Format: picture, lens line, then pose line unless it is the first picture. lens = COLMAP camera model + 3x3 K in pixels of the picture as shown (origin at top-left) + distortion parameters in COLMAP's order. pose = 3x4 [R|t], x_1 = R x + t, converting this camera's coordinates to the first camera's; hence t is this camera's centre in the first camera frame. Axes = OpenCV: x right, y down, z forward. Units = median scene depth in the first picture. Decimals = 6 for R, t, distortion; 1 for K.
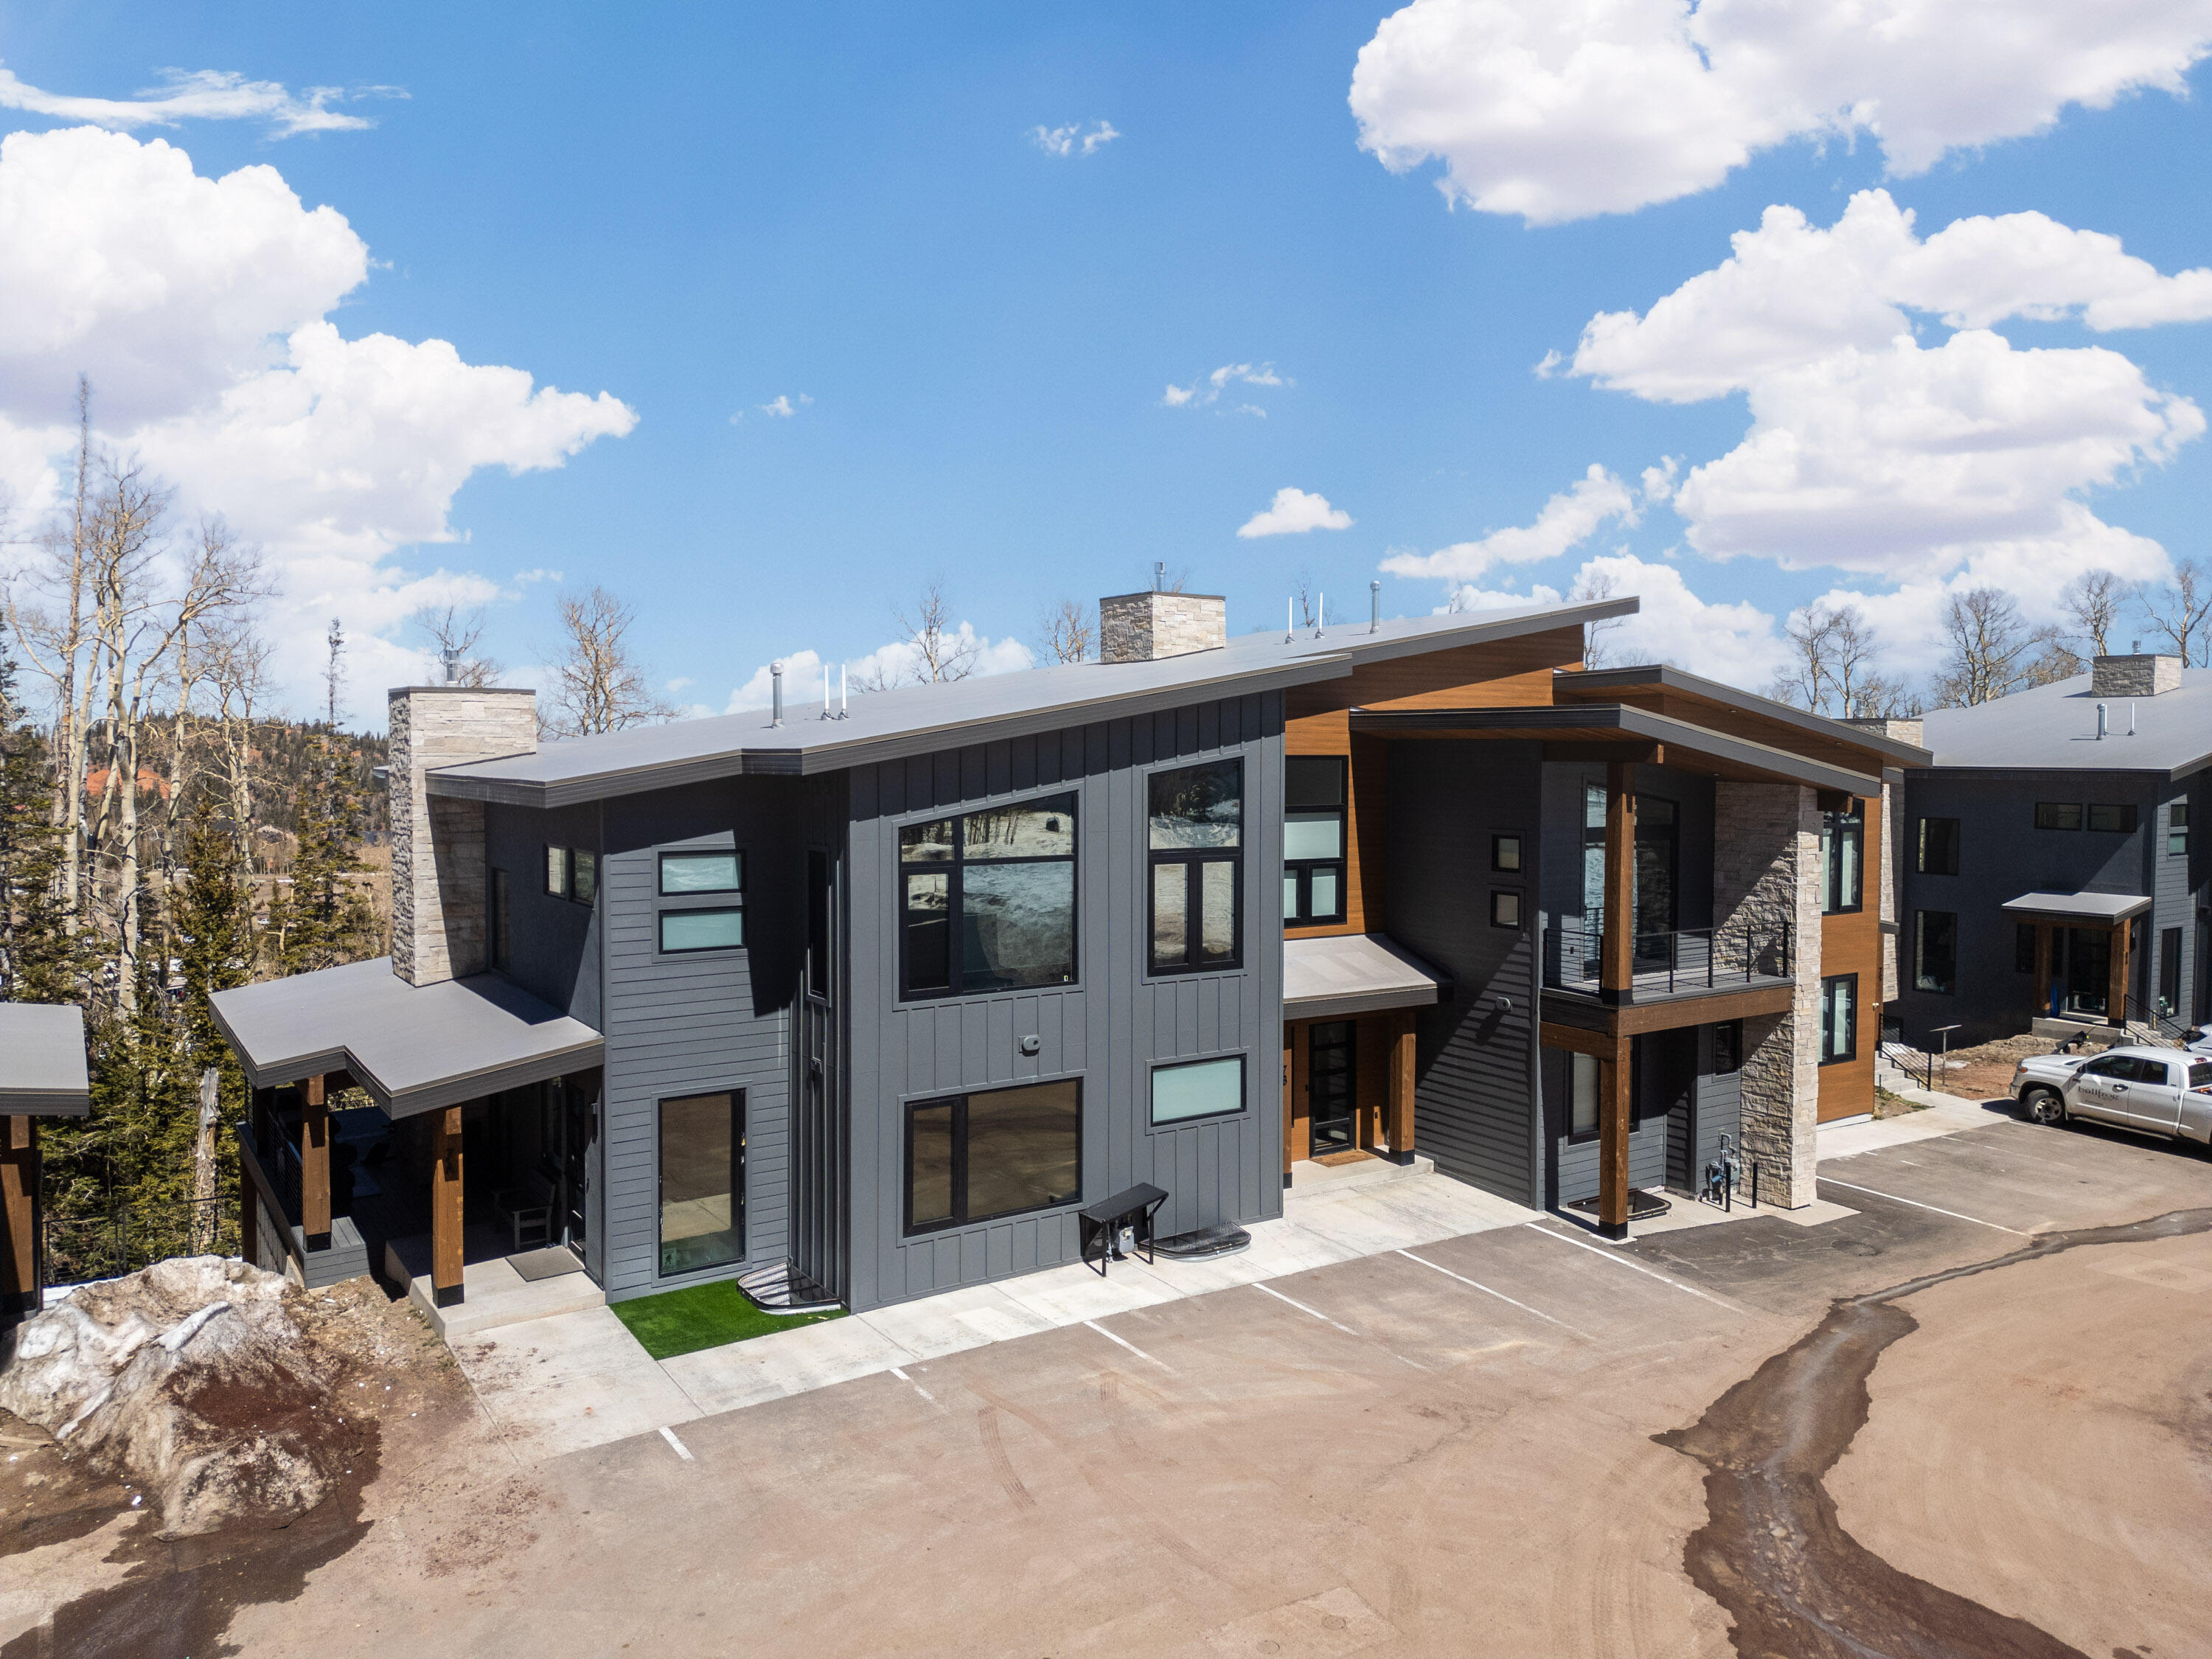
lens RADIAL K [[1543.2, 0, 1114.3], [0, 1543.2, 827.6], [0, 0, 1]] dist [0.070578, -0.060328]
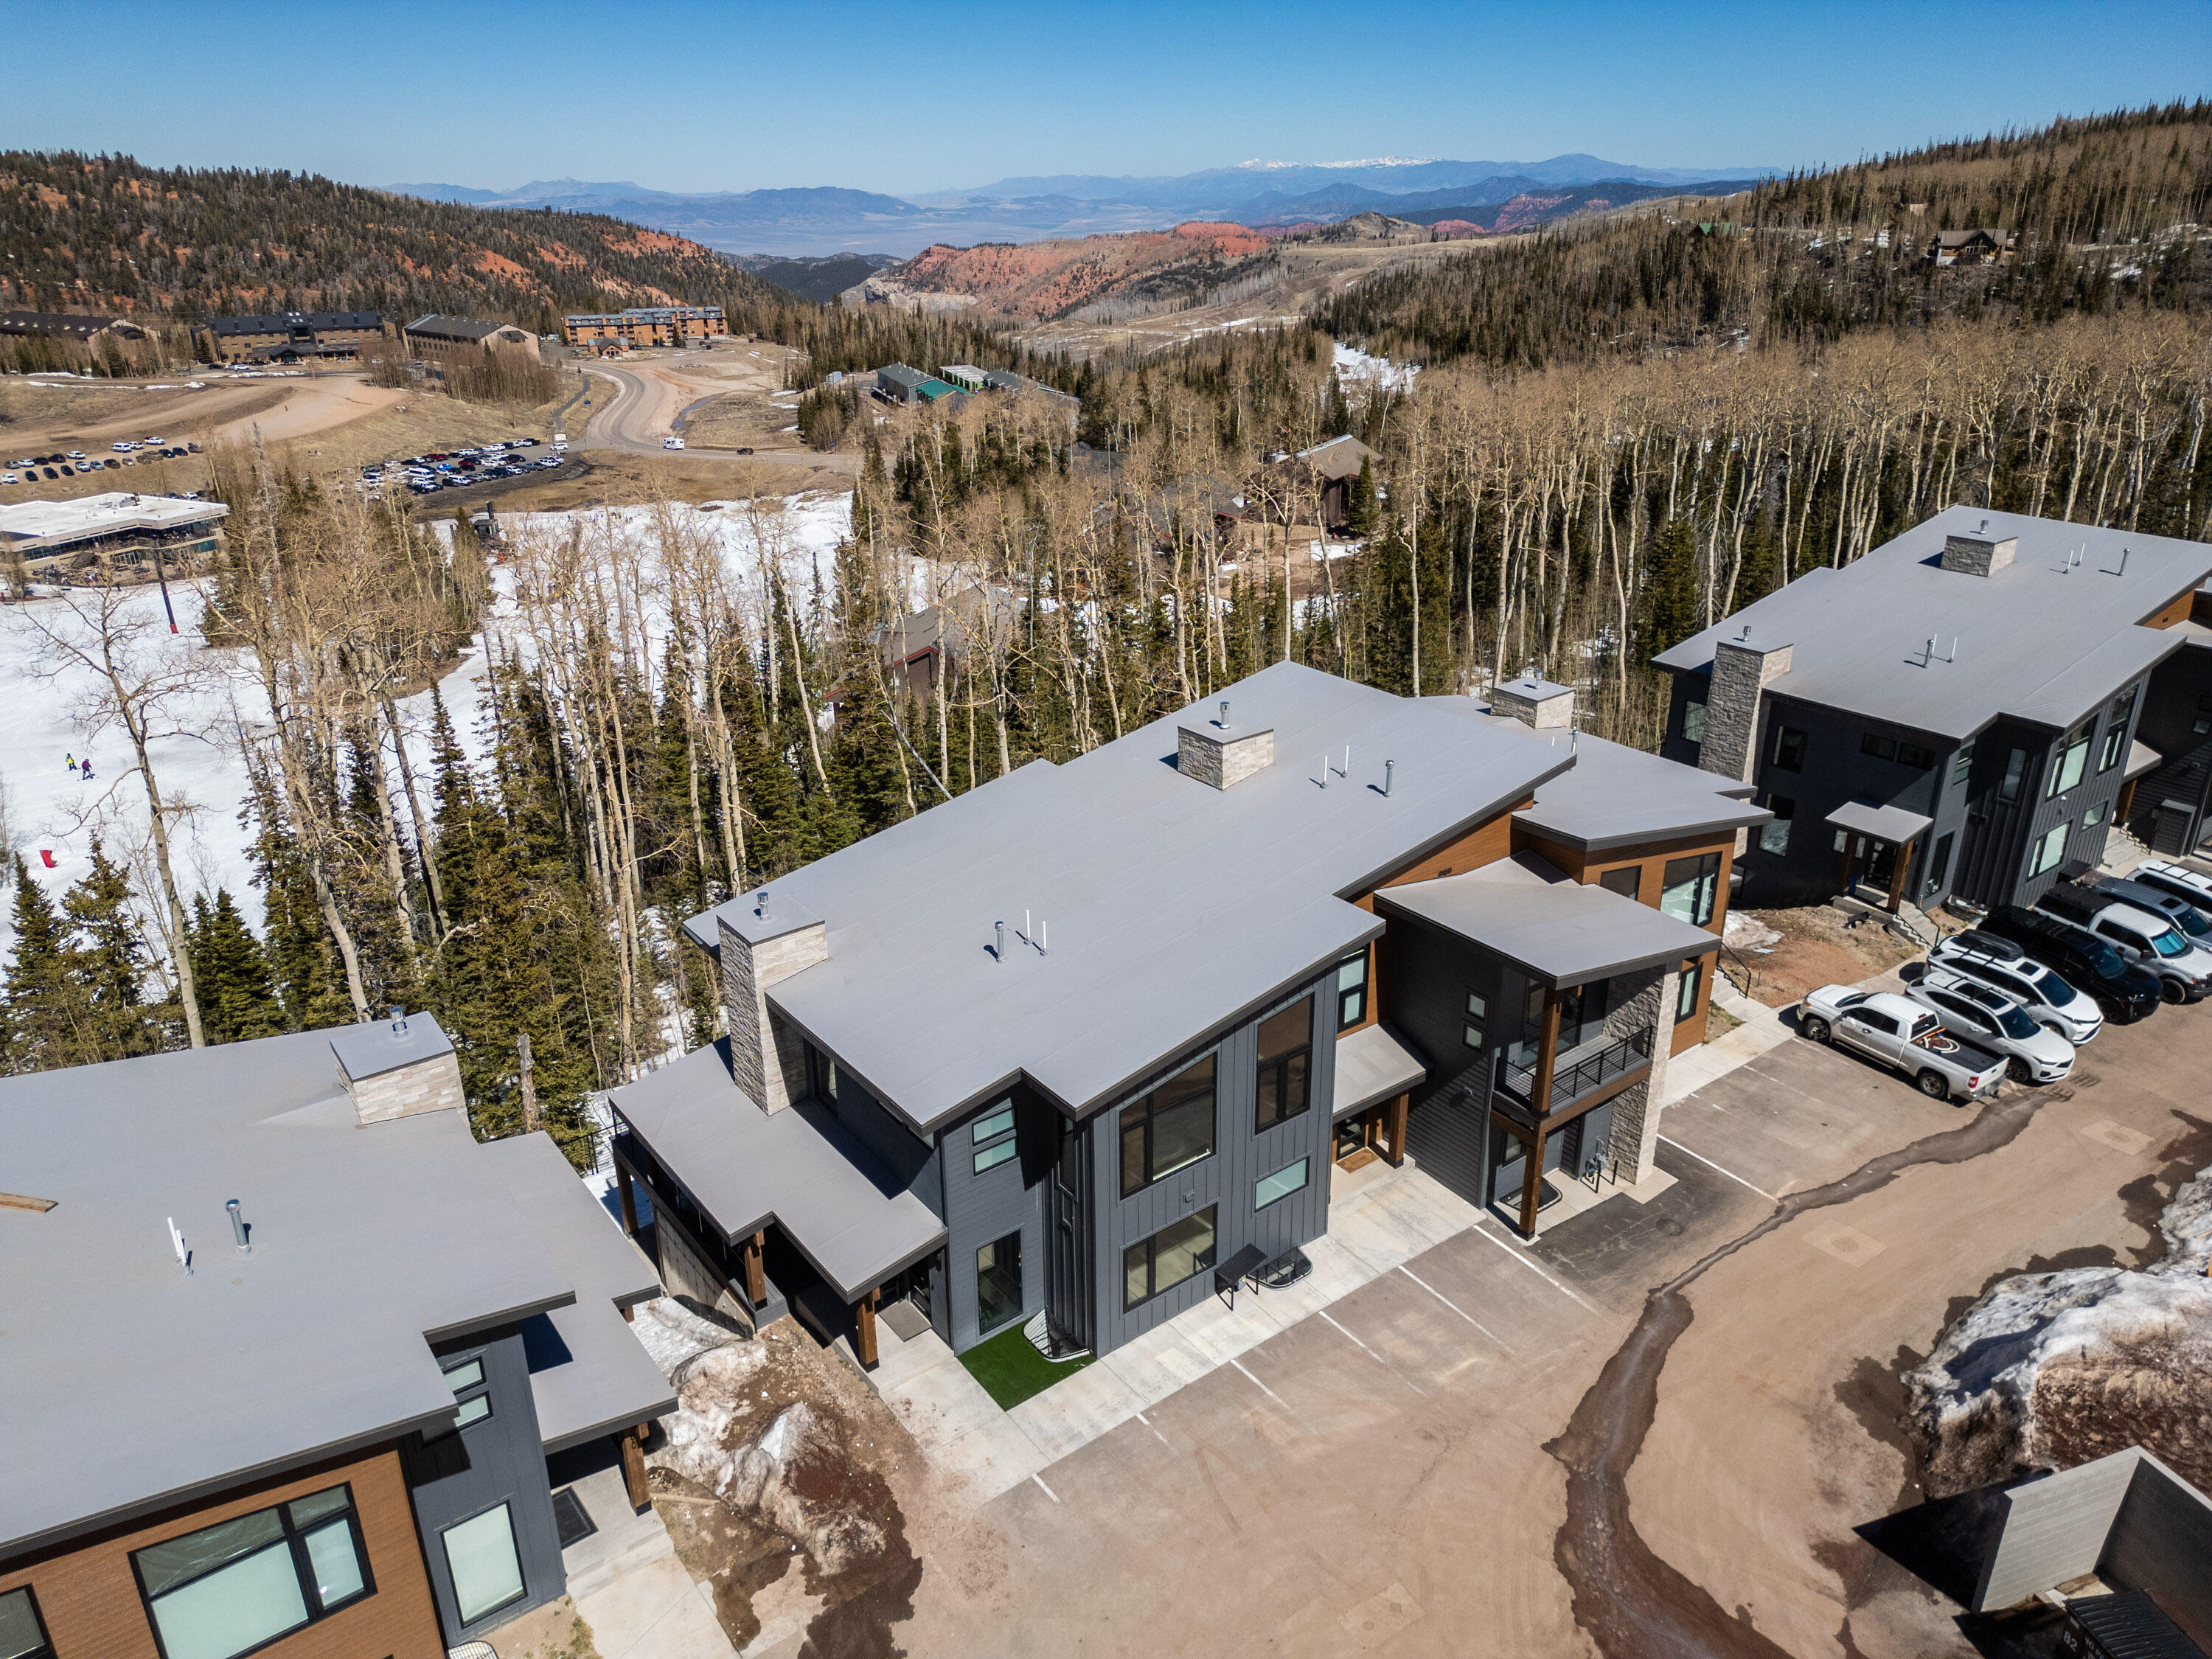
lens RADIAL K [[1543.2, 0, 1116.0], [0, 1543.2, 829.3], [0, 0, 1]] dist [0.070578, -0.060328]
pose [[0.998145, -0.032426, 0.051534, -0.185121], [0.012769, 0.939050, 0.343543, -0.718547], [-0.059533, -0.342248, 0.937722, -0.373283]]
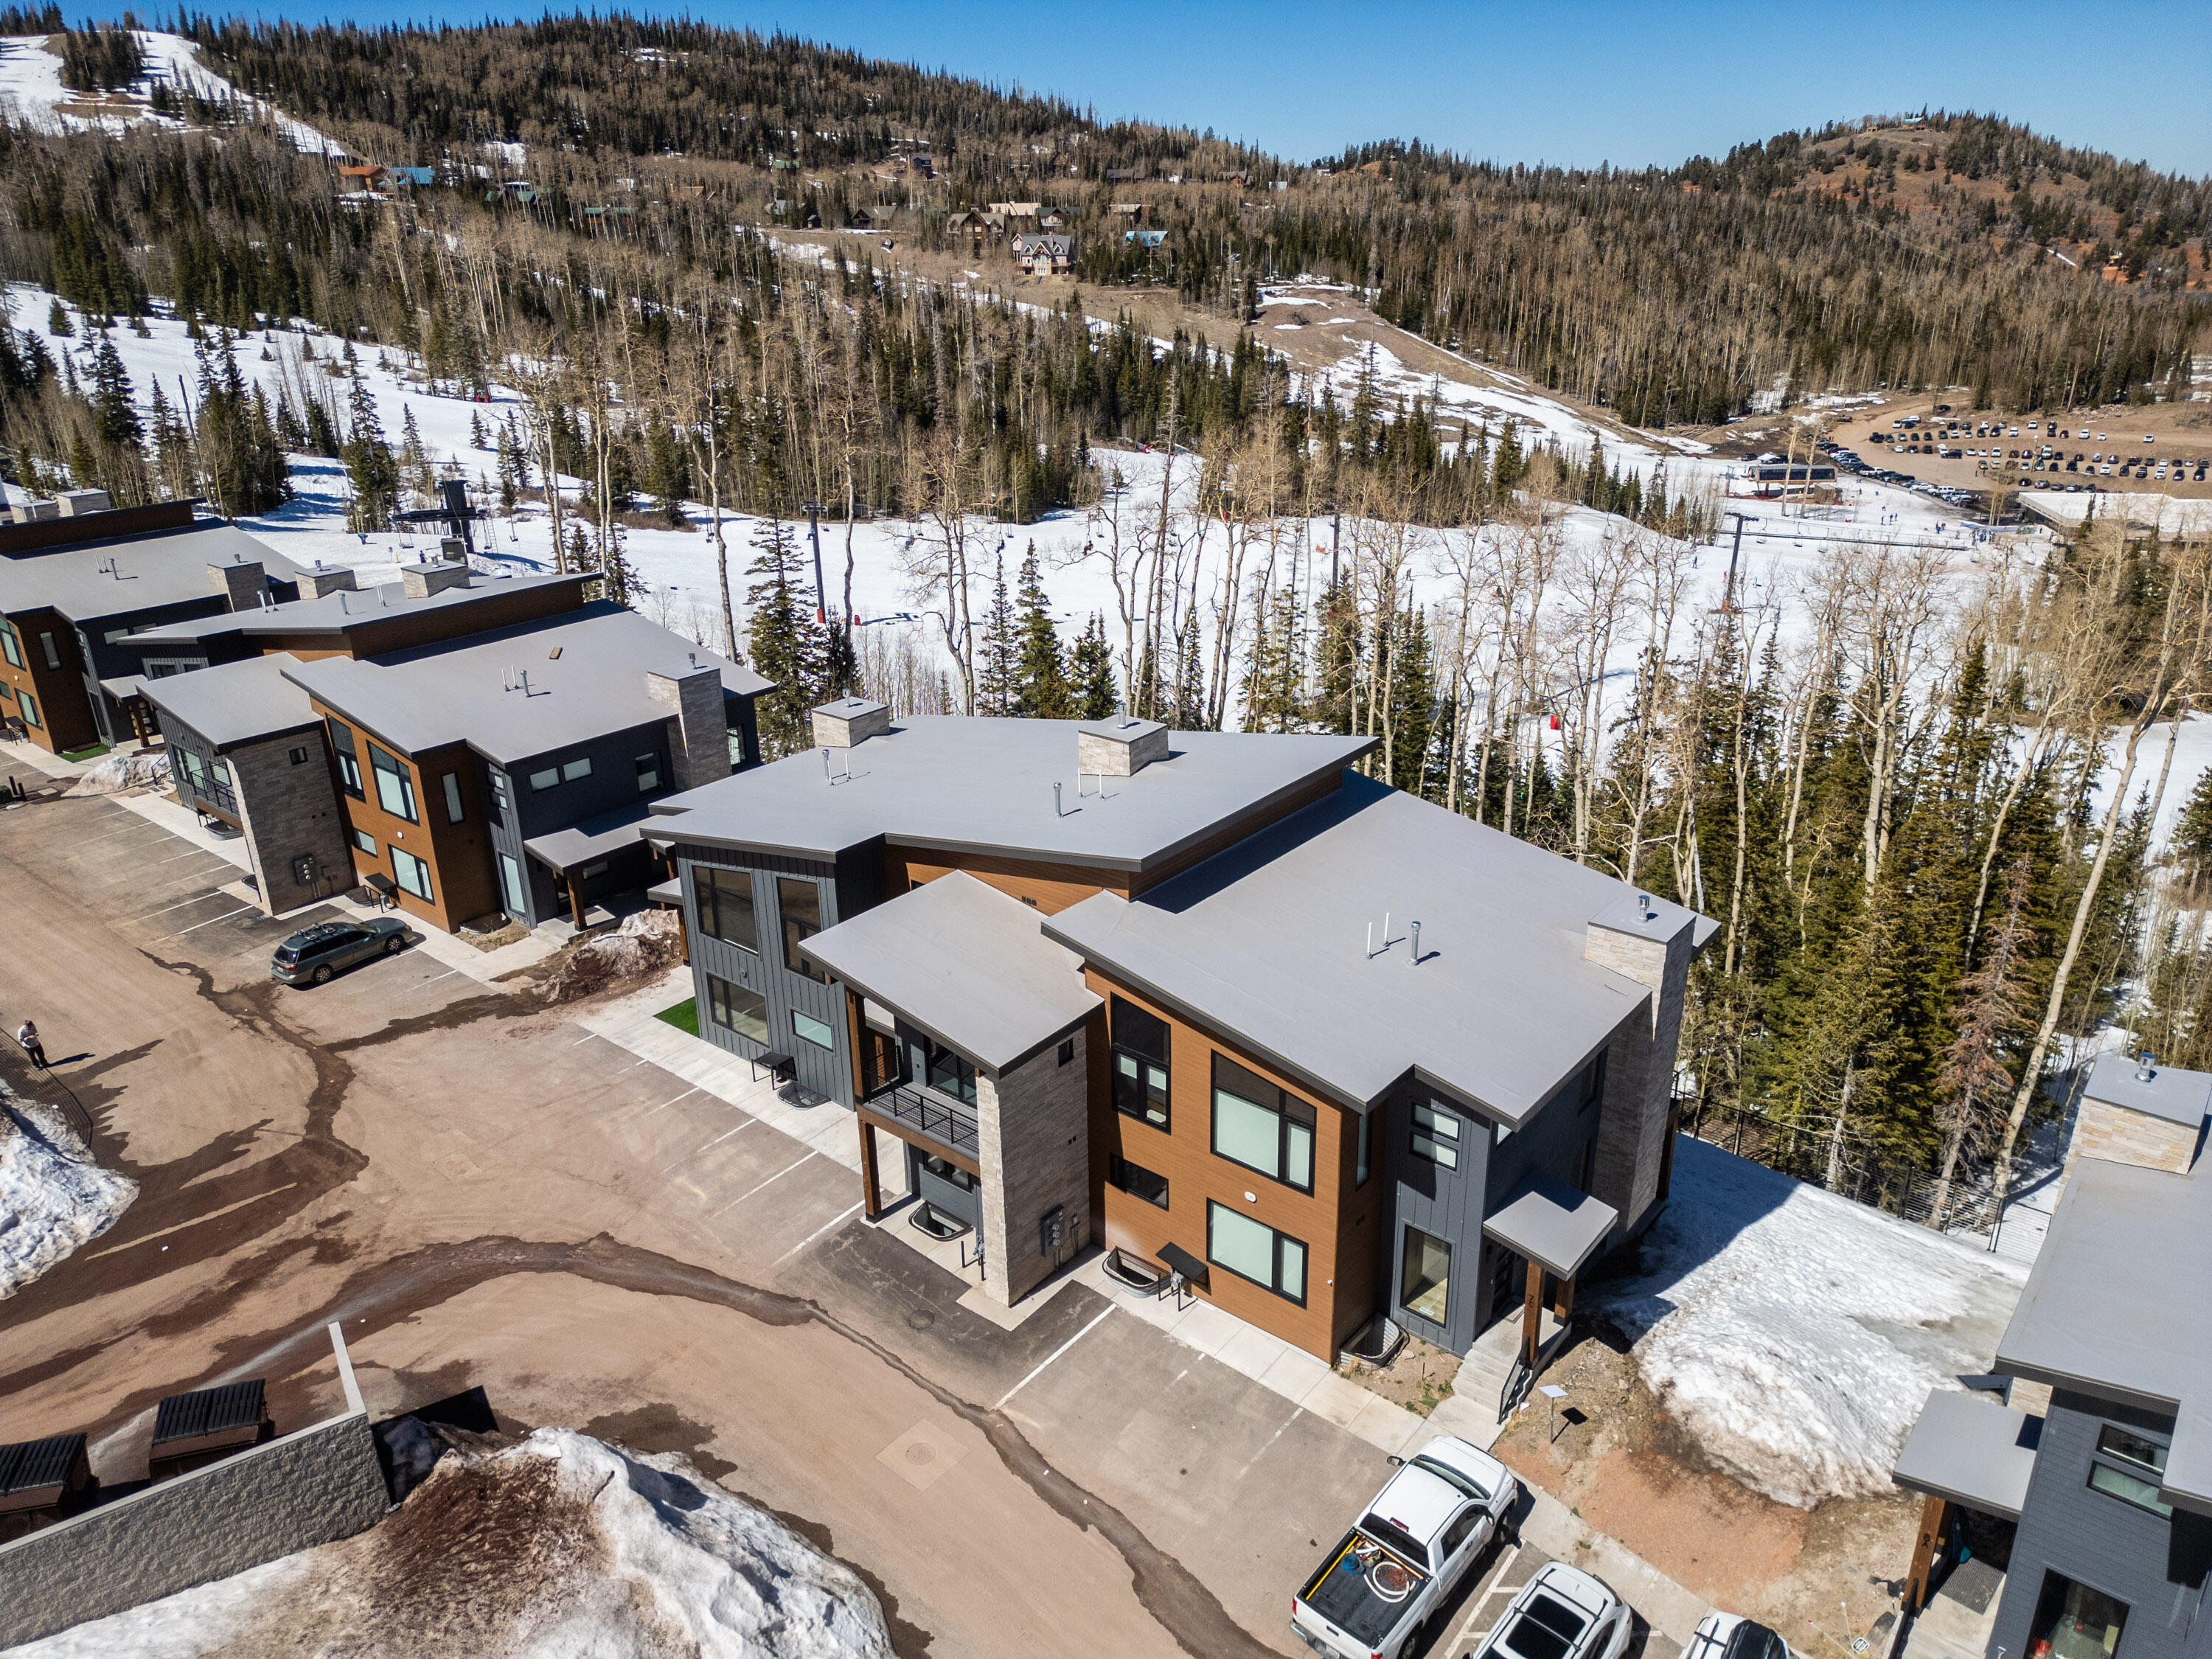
lens RADIAL K [[1543.2, 0, 1111.9], [0, 1543.2, 823.5], [0, 0, 1]] dist [0.070578, -0.060328]
pose [[0.287649, 0.348633, -0.892028, 1.794524], [-0.033199, 0.934462, 0.354512, -0.773750], [0.957160, -0.072360, 0.280372, 0.808433]]
